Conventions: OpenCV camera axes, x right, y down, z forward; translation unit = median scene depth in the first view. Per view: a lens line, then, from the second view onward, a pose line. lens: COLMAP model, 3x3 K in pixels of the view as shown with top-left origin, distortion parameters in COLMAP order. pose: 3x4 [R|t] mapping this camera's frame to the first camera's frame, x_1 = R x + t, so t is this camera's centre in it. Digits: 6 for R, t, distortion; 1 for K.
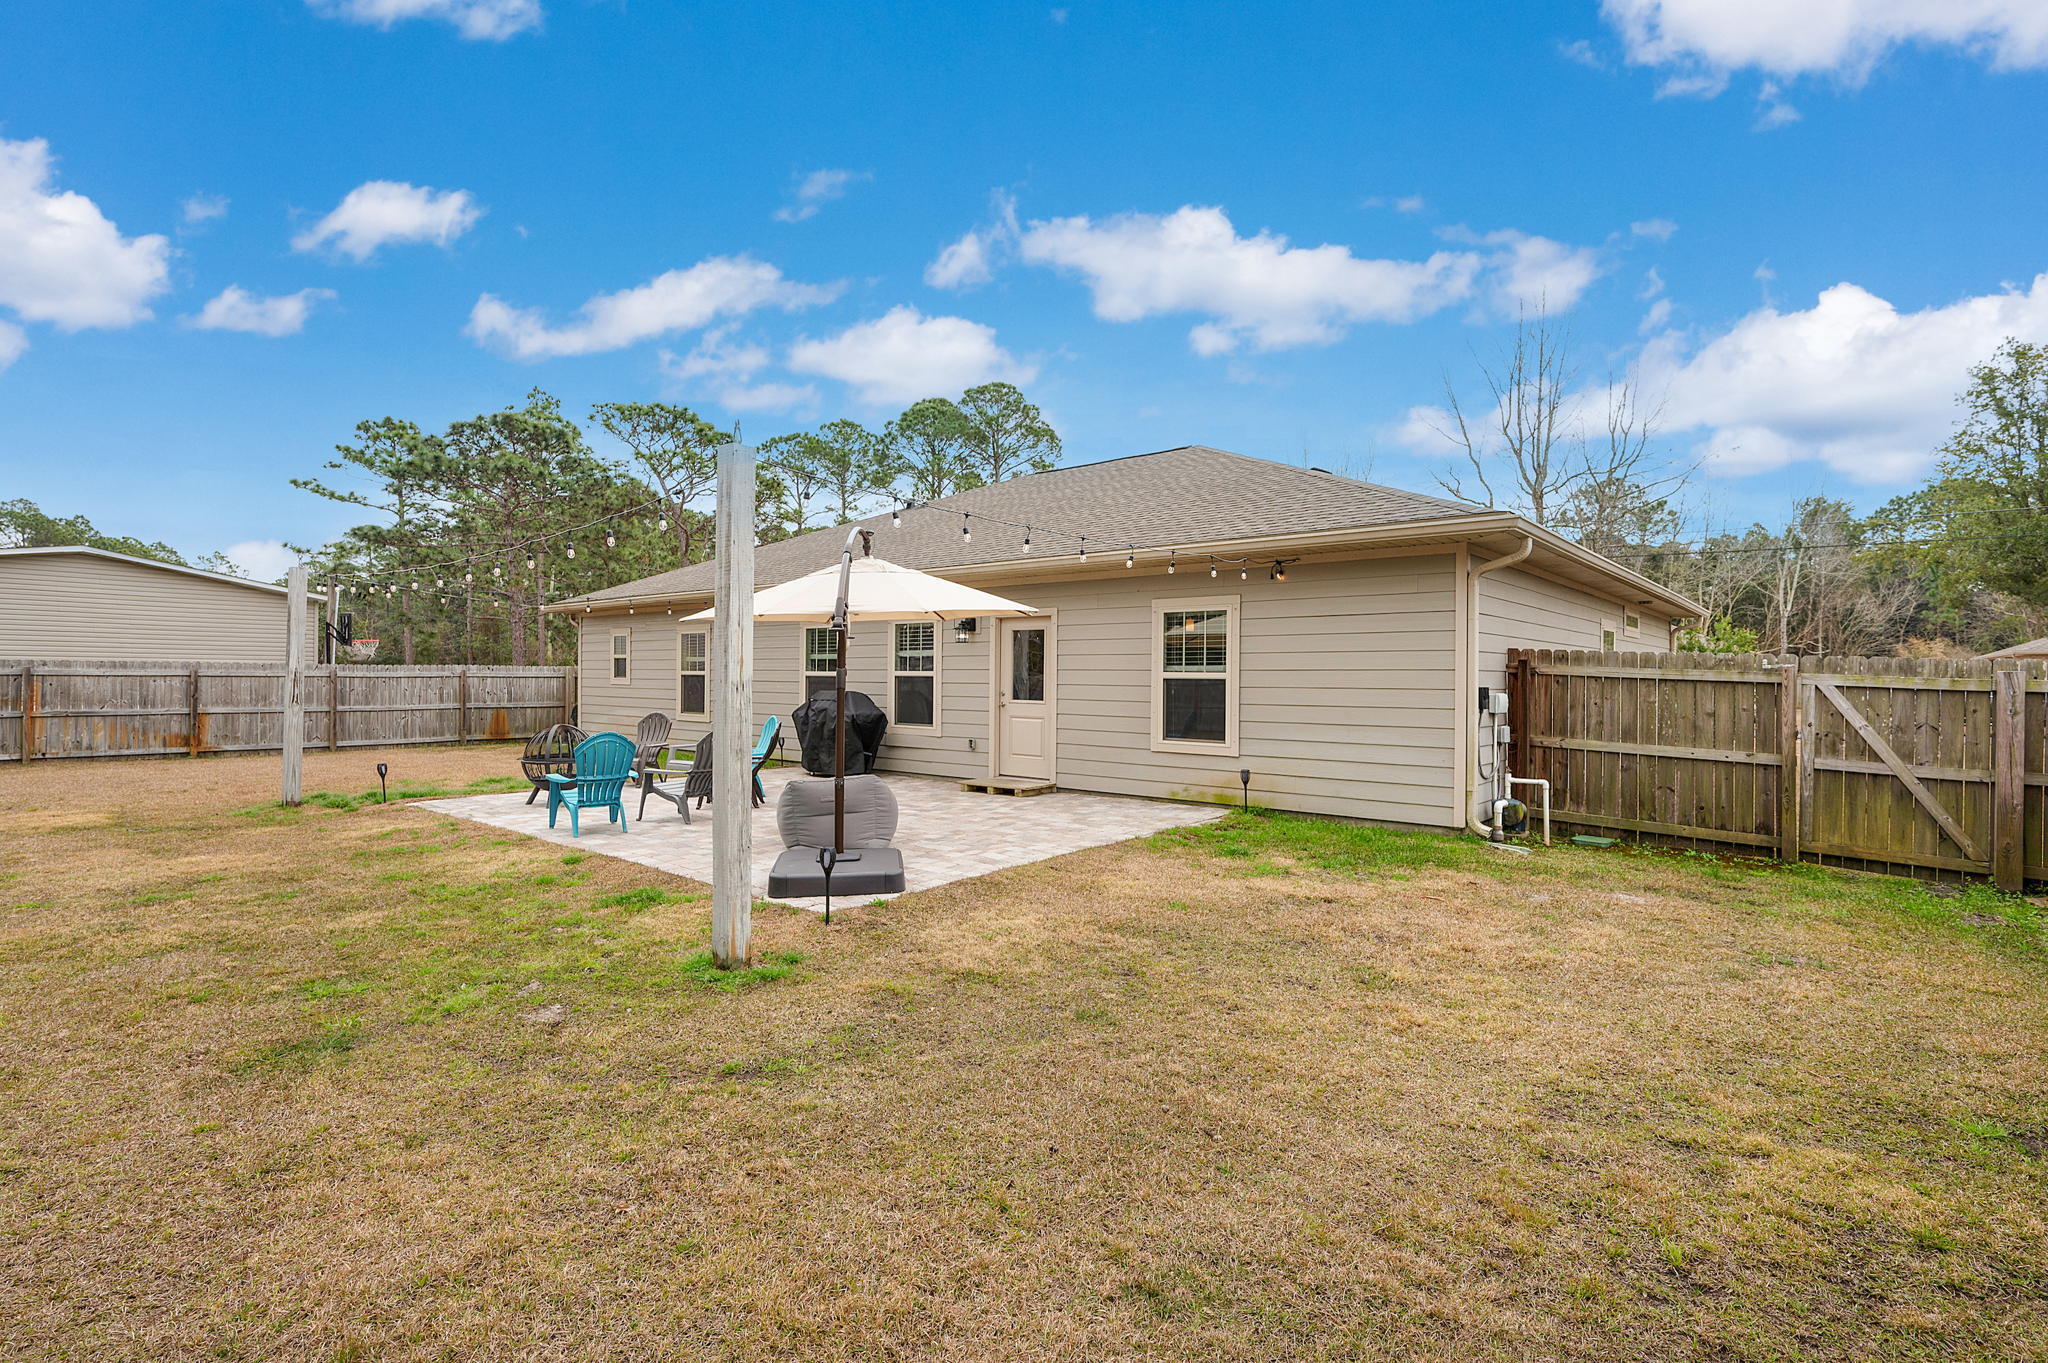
lens RADIAL K [[1000.5, 0, 1023.8], [0, 1000.5, 676.9], [0, 0, 1]] dist [0.000219, 0.002440]
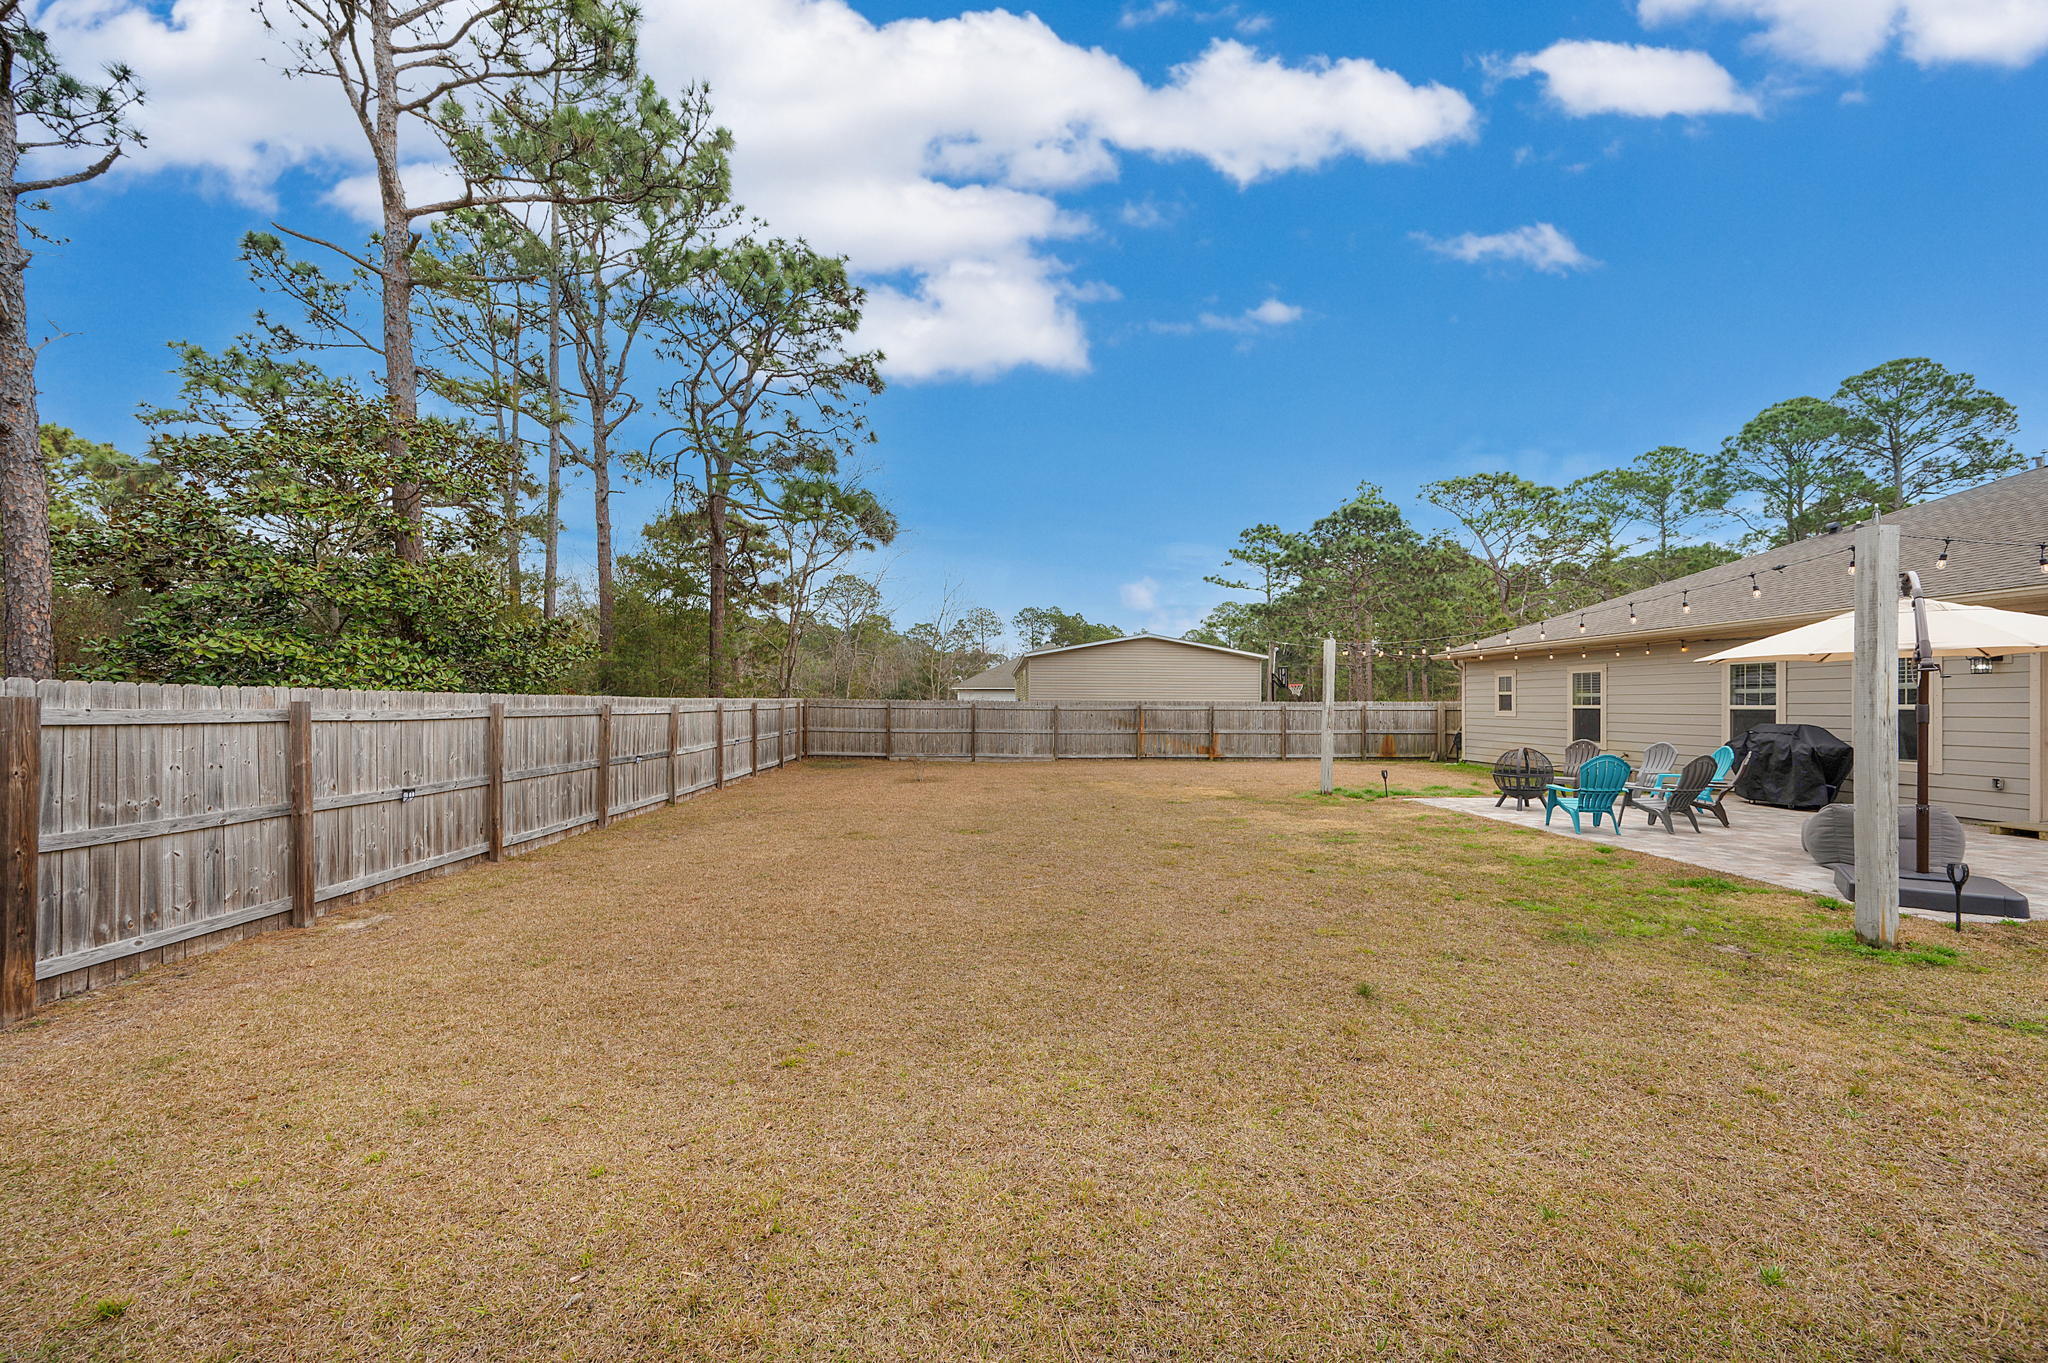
lens RADIAL K [[823.0, 0, 1014.5], [0, 823.0, 701.9], [0, 0, 1]] dist [0.003752, -0.000379]
pose [[0.669988, -0.008473, -0.742324, -0.057731], [0.002182, 0.999953, -0.009445, -0.001901], [0.742369, 0.004708, 0.669975, -0.113961]]
